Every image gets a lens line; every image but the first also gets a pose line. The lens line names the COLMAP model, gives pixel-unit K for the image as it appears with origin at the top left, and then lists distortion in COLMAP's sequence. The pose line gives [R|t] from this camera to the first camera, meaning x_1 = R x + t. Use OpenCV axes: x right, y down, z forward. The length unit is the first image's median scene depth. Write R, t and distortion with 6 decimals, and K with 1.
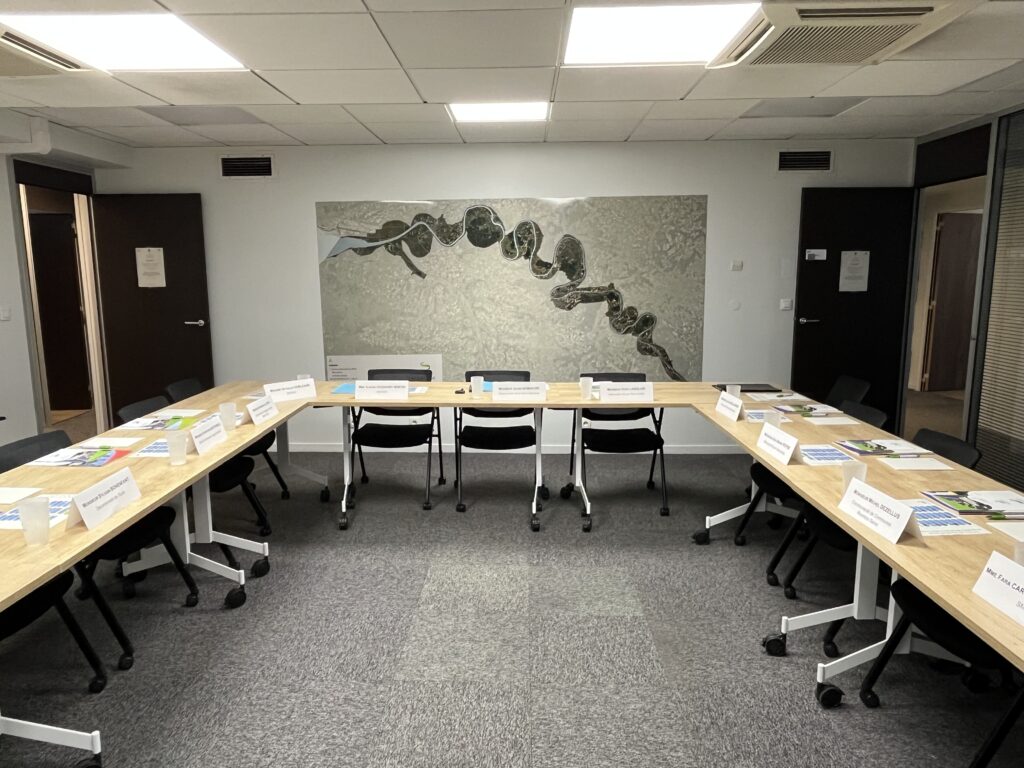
lens RADIAL K [[767.9, 0, 509.1], [0, 767.9, 384.5], [0, 0, 1]] dist [-0.003950, -0.002132]
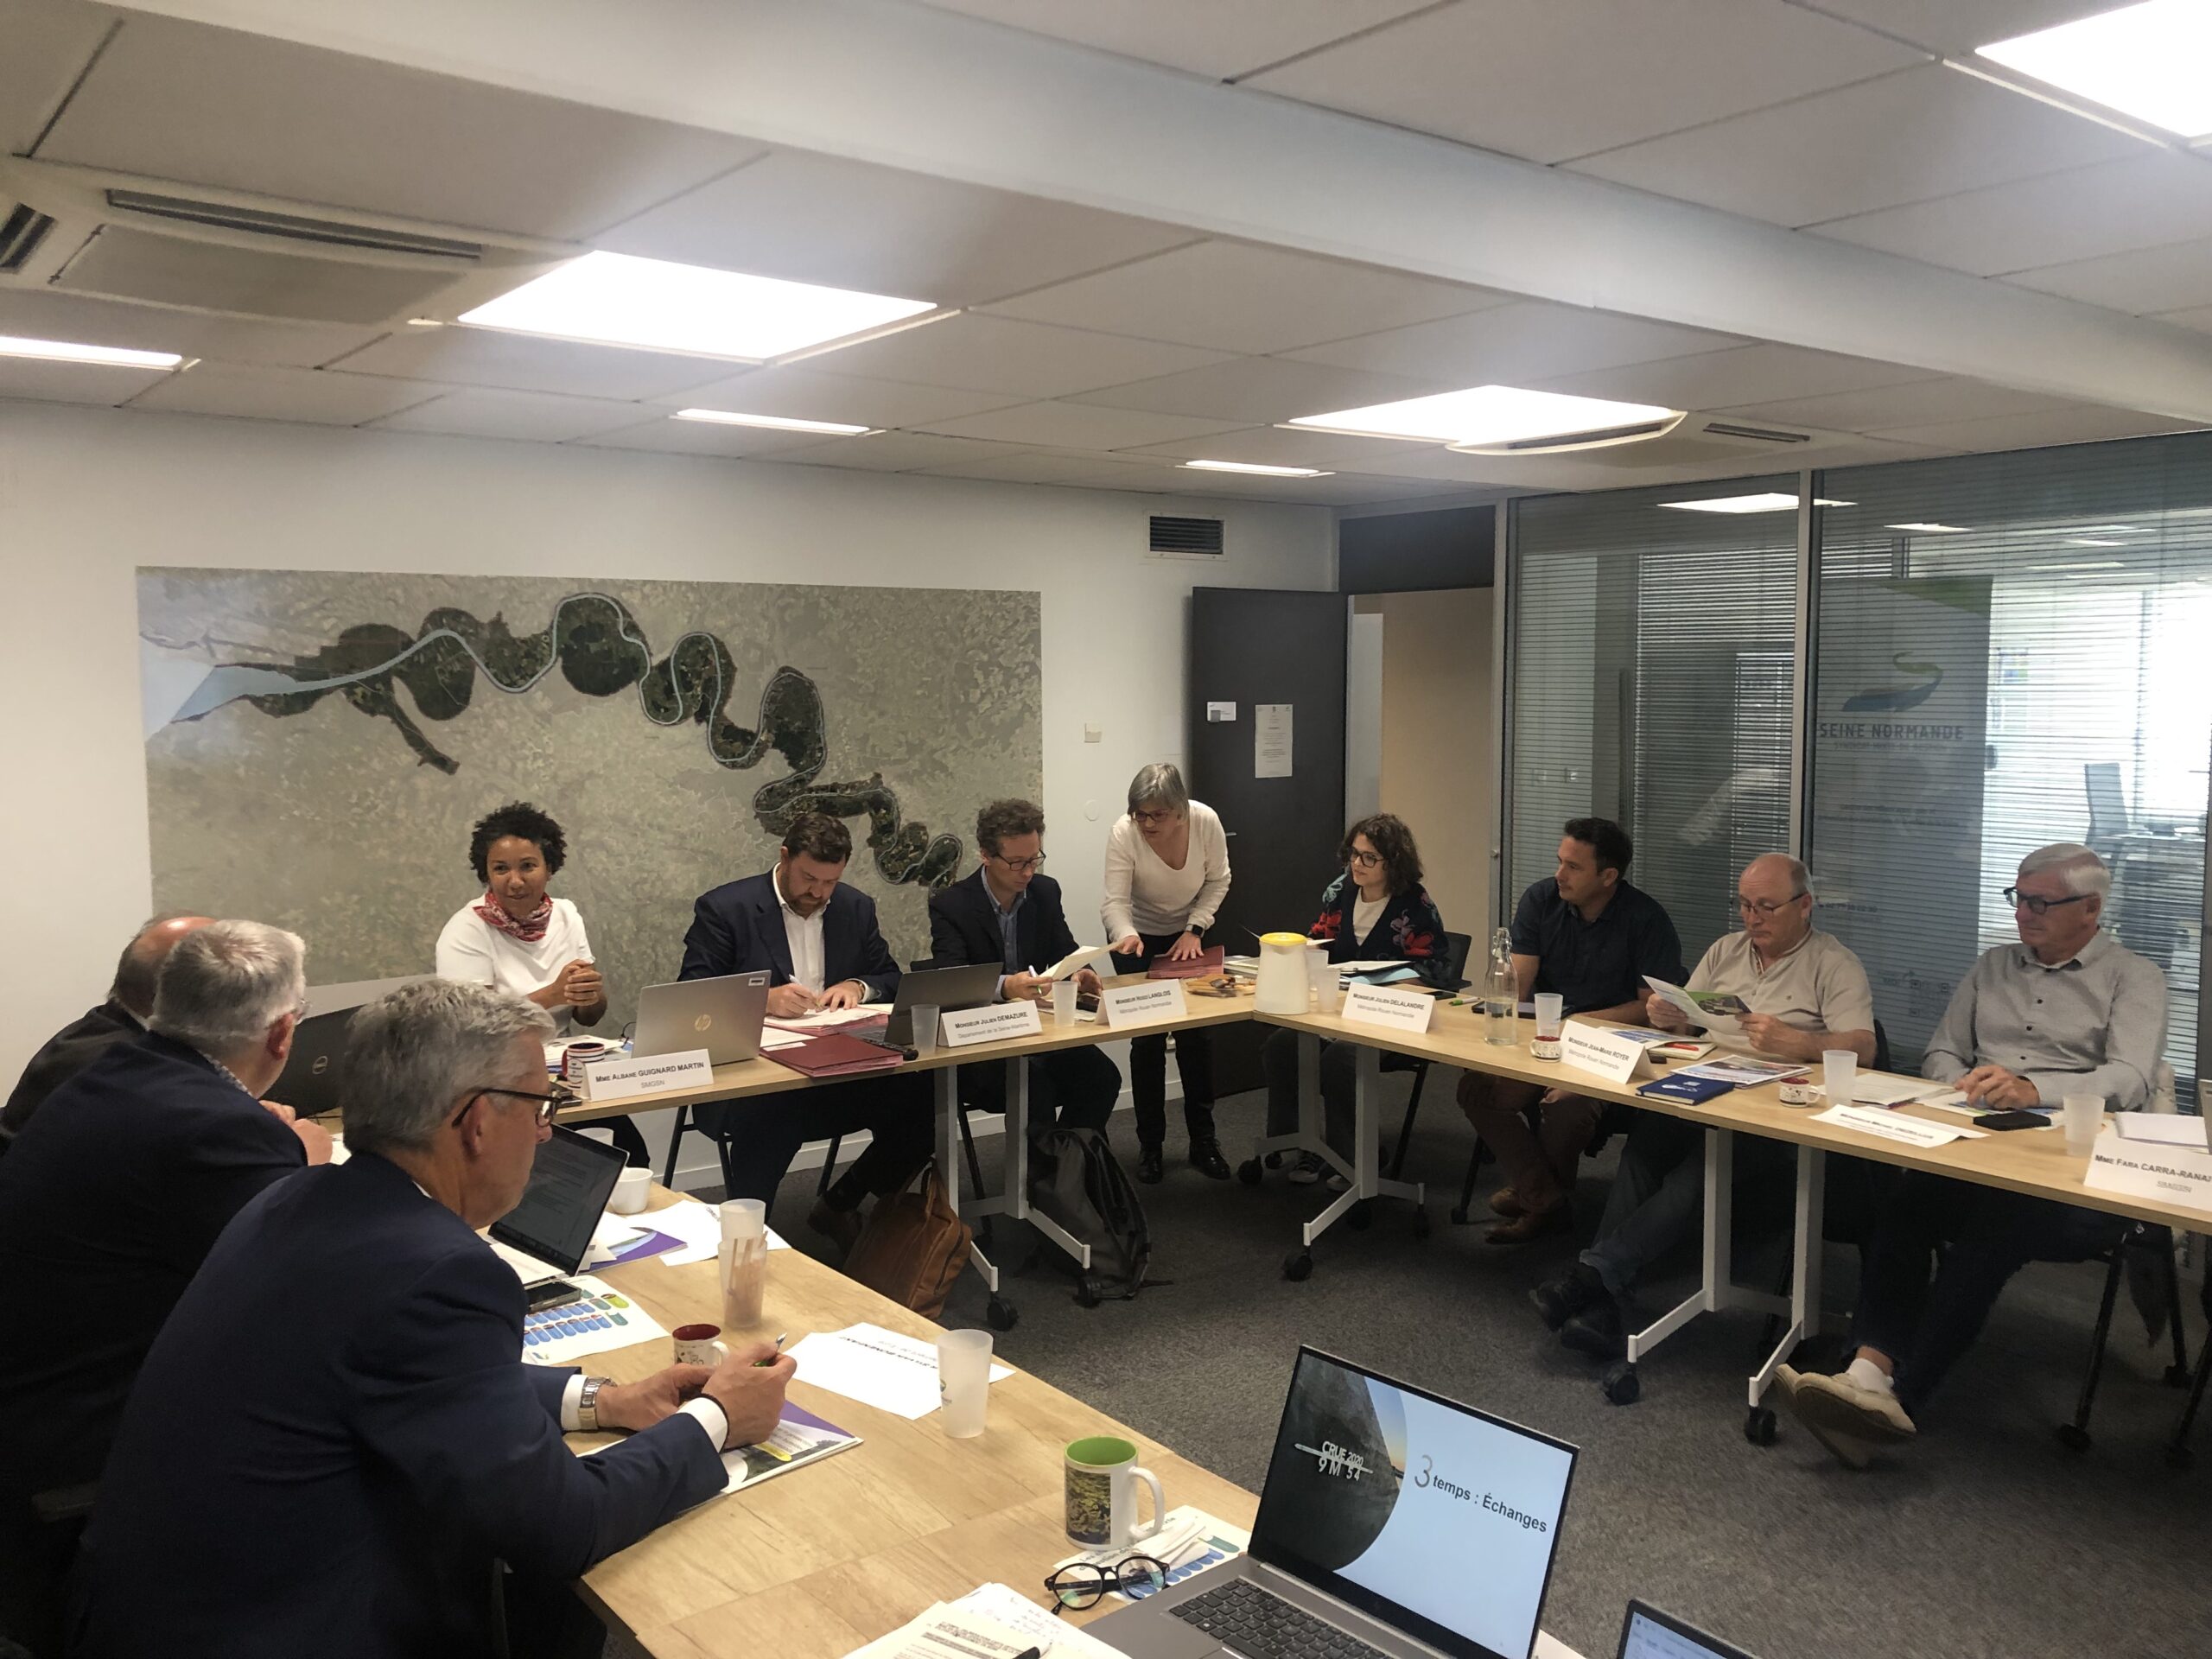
lens RADIAL K [[1780.1, 0, 1105.6], [0, 1780.1, 833.6], [0, 0, 1]] dist [0.005156, -0.004028]
pose [[0.761565, -0.047776, 0.646325, -0.446882], [0.105573, 0.993104, -0.050986, -0.028461], [-0.639432, 0.107063, 0.761357, 0.112476]]
